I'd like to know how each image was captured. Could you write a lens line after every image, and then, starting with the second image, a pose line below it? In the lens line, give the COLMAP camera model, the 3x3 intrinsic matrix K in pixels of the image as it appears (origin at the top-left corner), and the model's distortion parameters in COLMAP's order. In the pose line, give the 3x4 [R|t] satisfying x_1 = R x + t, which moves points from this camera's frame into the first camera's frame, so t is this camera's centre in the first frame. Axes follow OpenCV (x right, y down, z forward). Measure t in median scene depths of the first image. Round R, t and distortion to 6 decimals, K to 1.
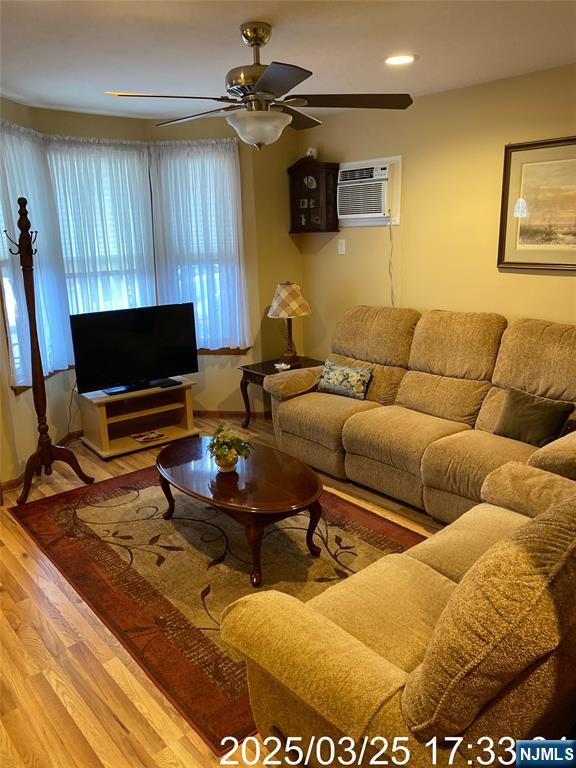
lens RADIAL K [[587.4, 0, 288.0], [0, 587.4, 384.0], [0, 0, 1]] dist [0.164594, -0.248660]
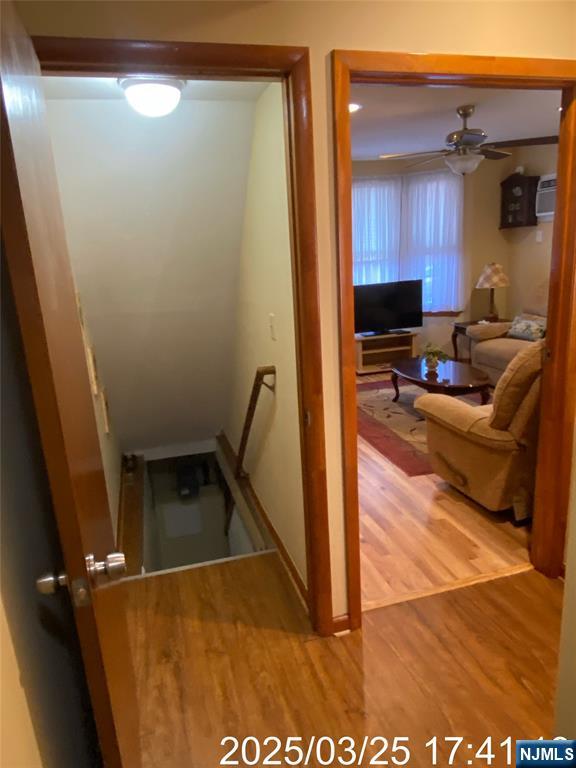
lens RADIAL K [[587.4, 0, 288.0], [0, 587.4, 384.0], [0, 0, 1]] dist [0.164594, -0.248660]
pose [[0.917976, 0.056879, -0.392535, 0.138191], [-0.066964, 0.997683, -0.012033, 0.175596], [0.390941, 0.037332, 0.919658, -0.521369]]
